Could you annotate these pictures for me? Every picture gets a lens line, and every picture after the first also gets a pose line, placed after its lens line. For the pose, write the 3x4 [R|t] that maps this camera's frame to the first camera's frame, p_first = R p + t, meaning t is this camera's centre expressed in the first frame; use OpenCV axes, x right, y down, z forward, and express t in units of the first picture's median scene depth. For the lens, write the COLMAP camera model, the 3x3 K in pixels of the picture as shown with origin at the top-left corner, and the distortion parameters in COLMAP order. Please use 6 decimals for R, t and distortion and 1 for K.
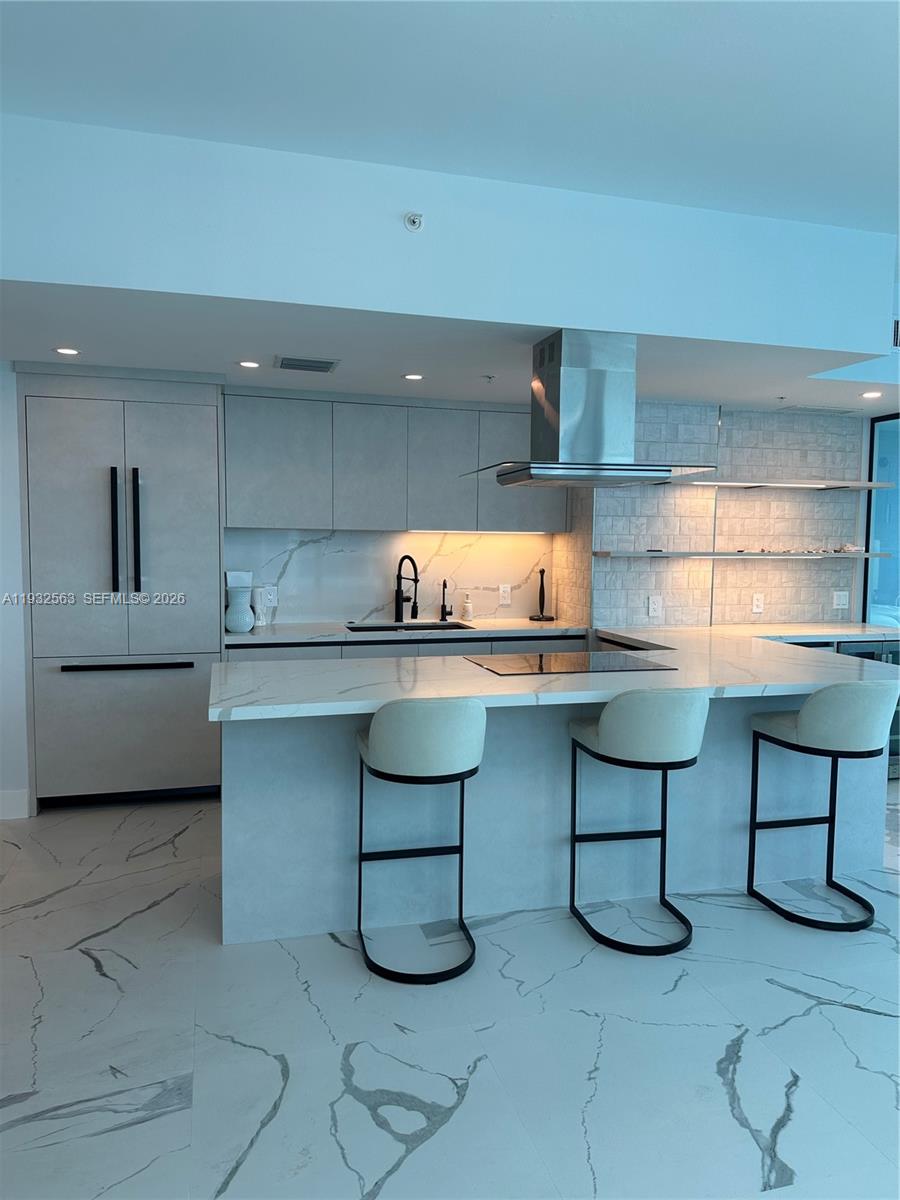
lens RADIAL K [[841.0, 0, 450.4], [0, 841.0, 597.6], [0, 0, 1]] dist [0.055871, -0.080172]
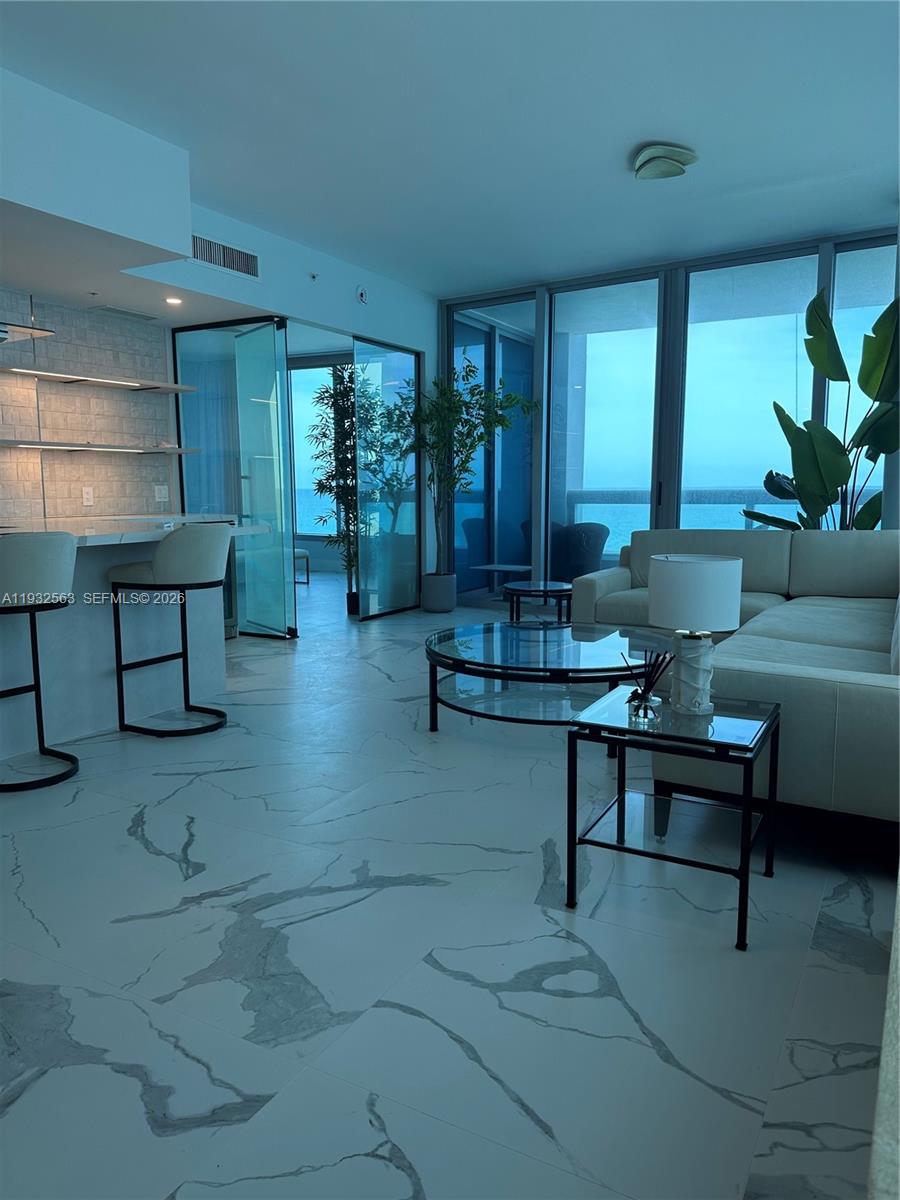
lens RADIAL K [[841.0, 0, 459.6], [0, 841.0, 596.4], [0, 0, 1]] dist [0.055871, -0.080172]
pose [[0.699380, -0.106180, 0.706819, -0.113336], [0.062875, 0.994210, 0.087140, 0.112556], [-0.711979, -0.016503, 0.702006, -0.101785]]
